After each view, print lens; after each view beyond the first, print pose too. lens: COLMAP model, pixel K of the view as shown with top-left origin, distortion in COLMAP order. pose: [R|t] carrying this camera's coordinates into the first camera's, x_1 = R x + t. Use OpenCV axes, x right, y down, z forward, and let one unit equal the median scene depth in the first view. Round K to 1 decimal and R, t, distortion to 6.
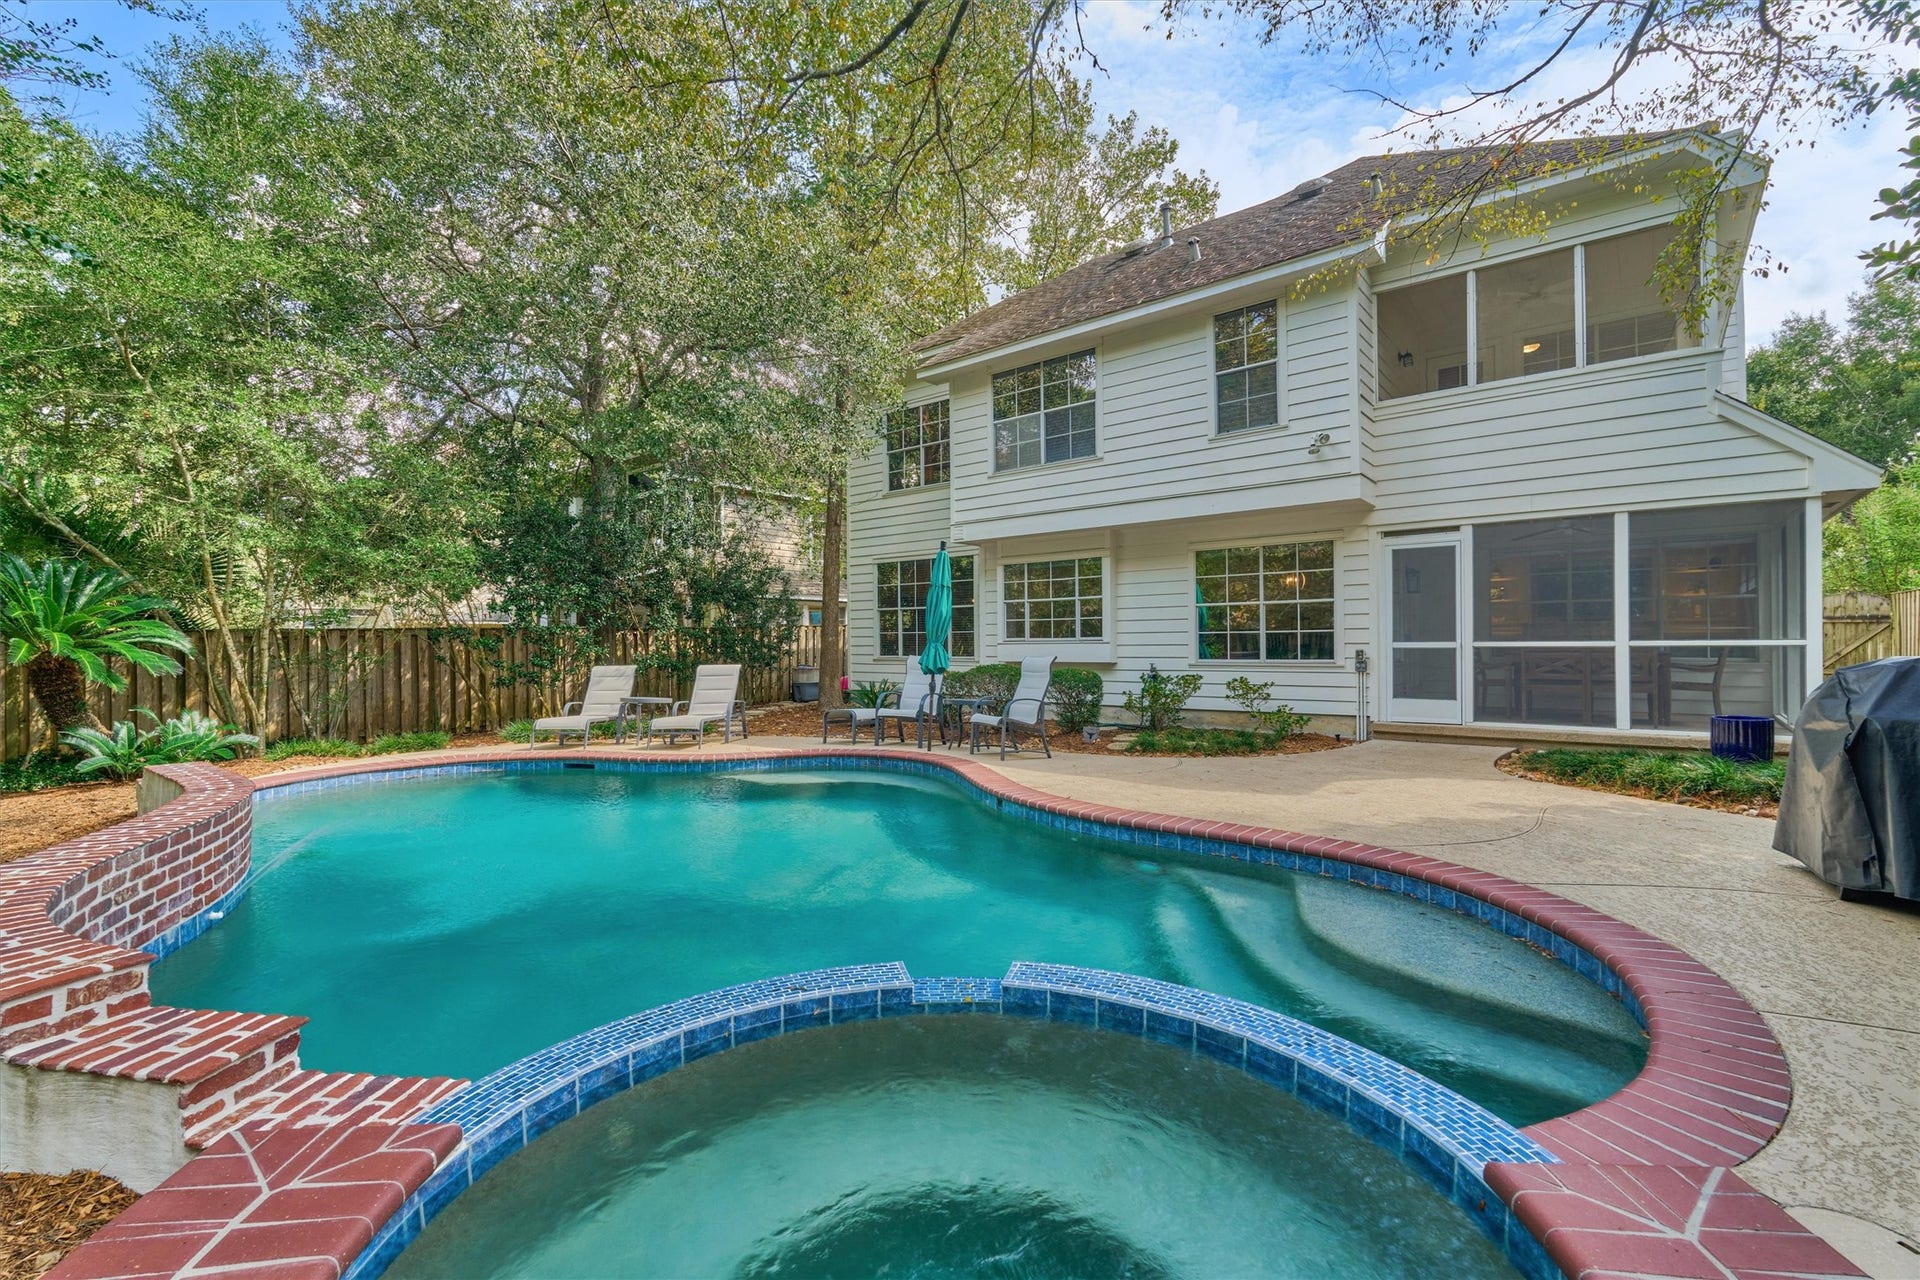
lens RADIAL K [[841.1, 0, 959.5], [0, 841.1, 636.5], [0, 0, 1]] dist [-0.001013, 0.000258]
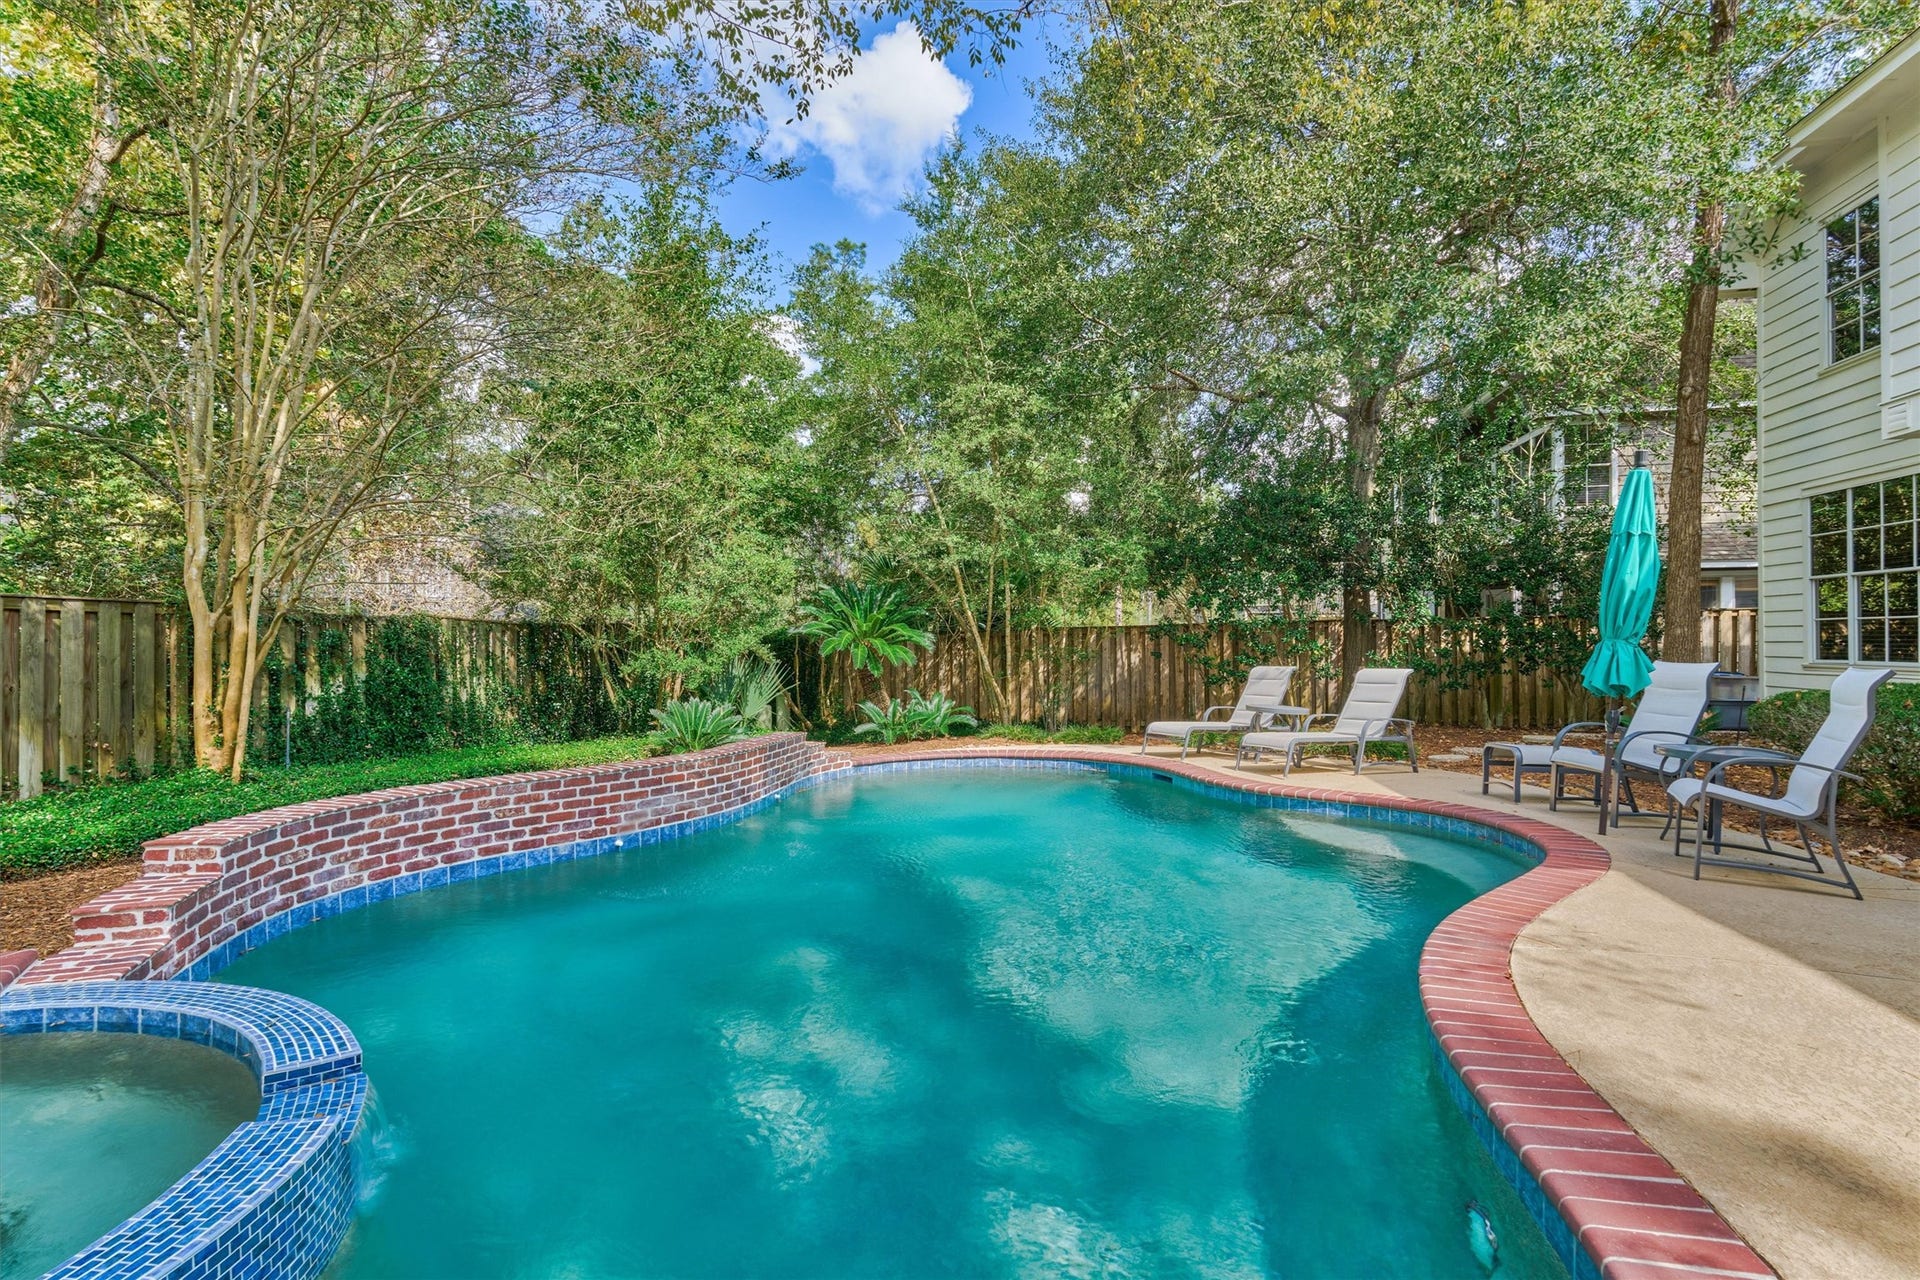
lens RADIAL K [[940.0, 0, 960.0], [0, 940.0, 640.0], [0, 0, 1]] dist [-0.004433, -0.000422]
pose [[0.480163, 0.002977, -0.877174, 0.313068], [0.008783, 0.999928, 0.008201, -0.001403], [0.877135, -0.011642, 0.480102, 0.339262]]
